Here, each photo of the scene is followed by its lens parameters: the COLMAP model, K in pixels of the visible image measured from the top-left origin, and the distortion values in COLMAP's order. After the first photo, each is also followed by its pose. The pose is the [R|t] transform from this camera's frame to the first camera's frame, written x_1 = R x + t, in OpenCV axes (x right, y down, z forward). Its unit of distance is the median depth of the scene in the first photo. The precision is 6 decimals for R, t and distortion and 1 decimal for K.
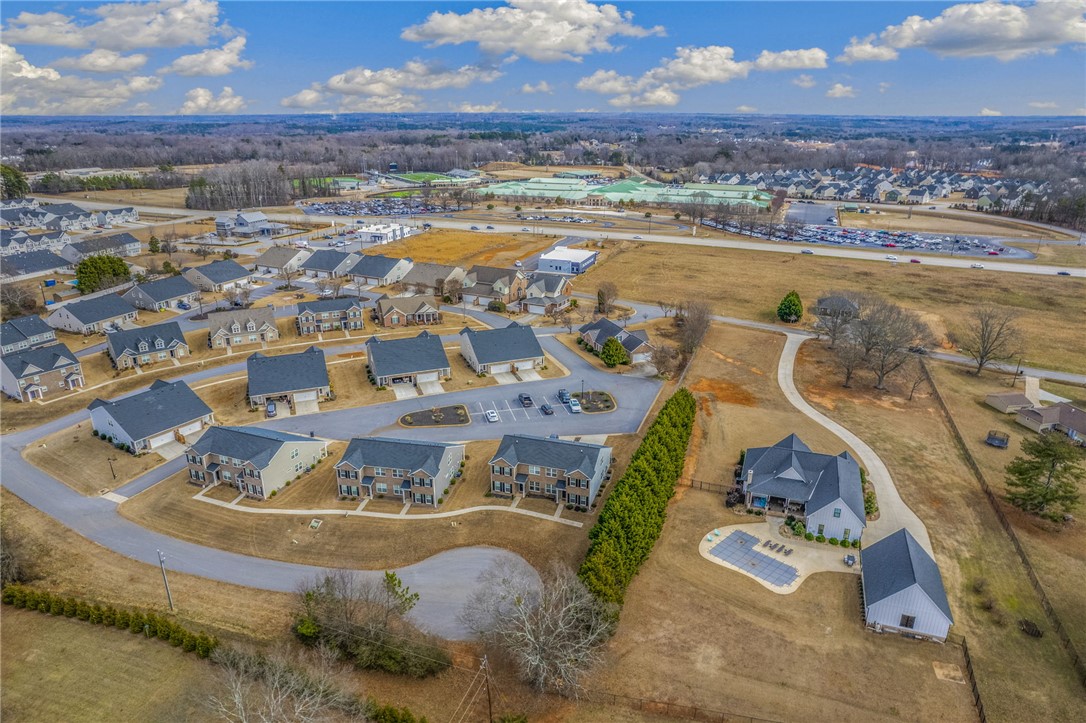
lens RADIAL K [[710.9, 0, 543.0], [0, 710.9, 361.5], [0, 0, 1]] dist [-0.068692, 0.058322]
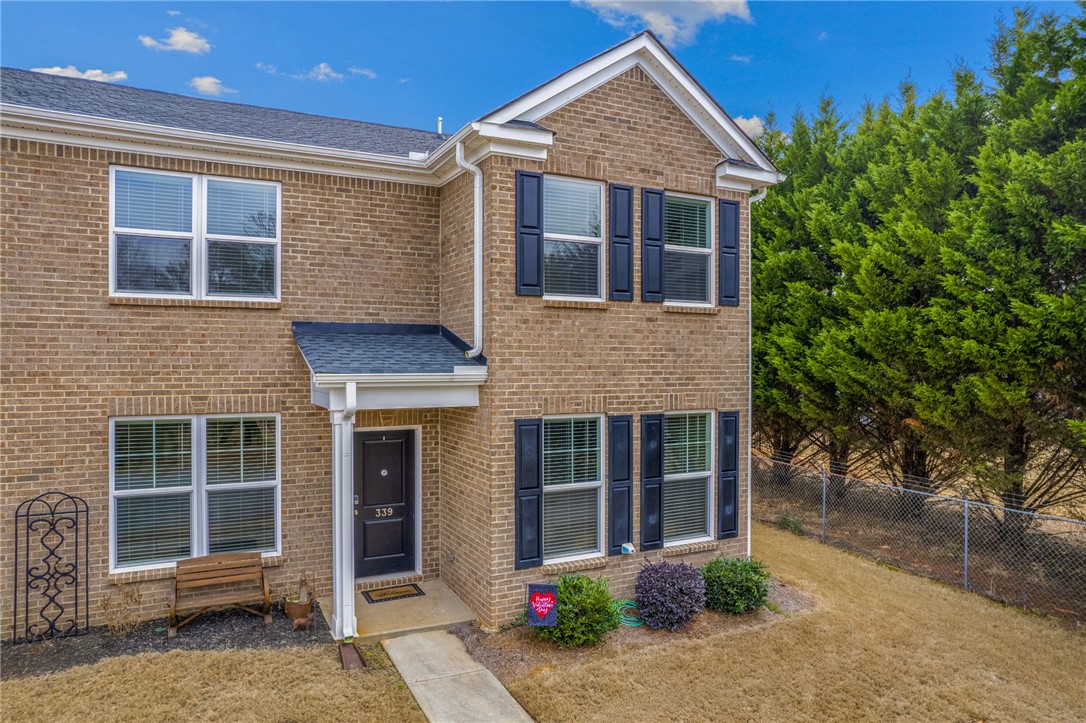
lens RADIAL K [[710.9, 0, 543.0], [0, 710.9, 361.5], [0, 0, 1]] dist [-0.068692, 0.058322]
pose [[0.709182, 0.001481, 0.705024, -0.010828], [0.241422, 0.939031, -0.244818, 0.151006], [-0.662402, 0.343829, 0.665586, 0.720713]]
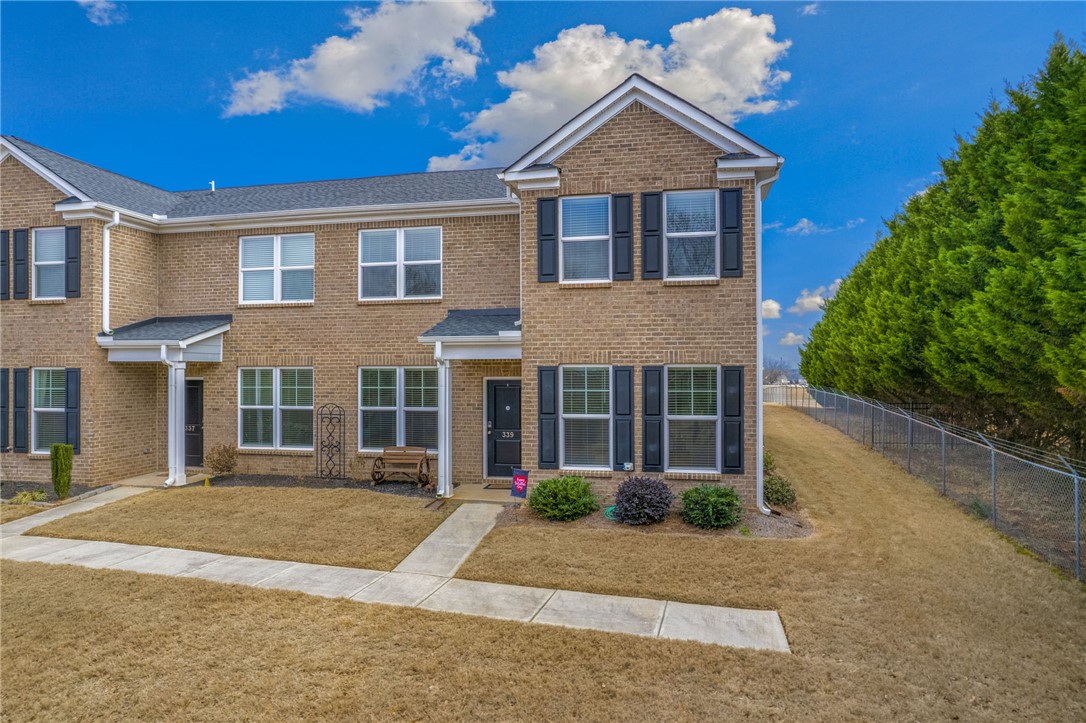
lens RADIAL K [[710.9, 0, 543.0], [0, 710.9, 361.5], [0, 0, 1]] dist [-0.068692, 0.058322]
pose [[0.994765, -0.002223, 0.102160, 0.018682], [0.038566, 0.933990, -0.355211, 0.169603], [-0.094627, 0.357292, 0.929187, 0.684523]]
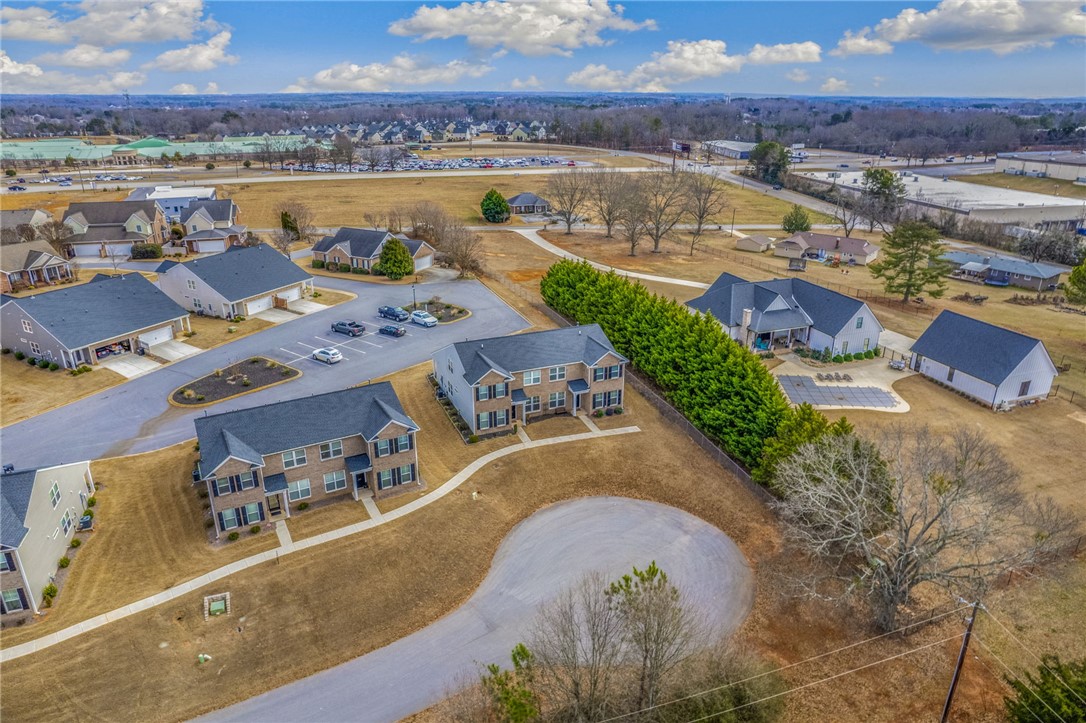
lens RADIAL K [[710.9, 0, 543.0], [0, 710.9, 361.5], [0, 0, 1]] dist [-0.068692, 0.058322]
pose [[0.761033, -0.235366, 0.604510, -0.297788], [0.223519, 0.969936, 0.096252, 0.062862], [-0.608990, 0.061869, 0.790762, 0.384202]]
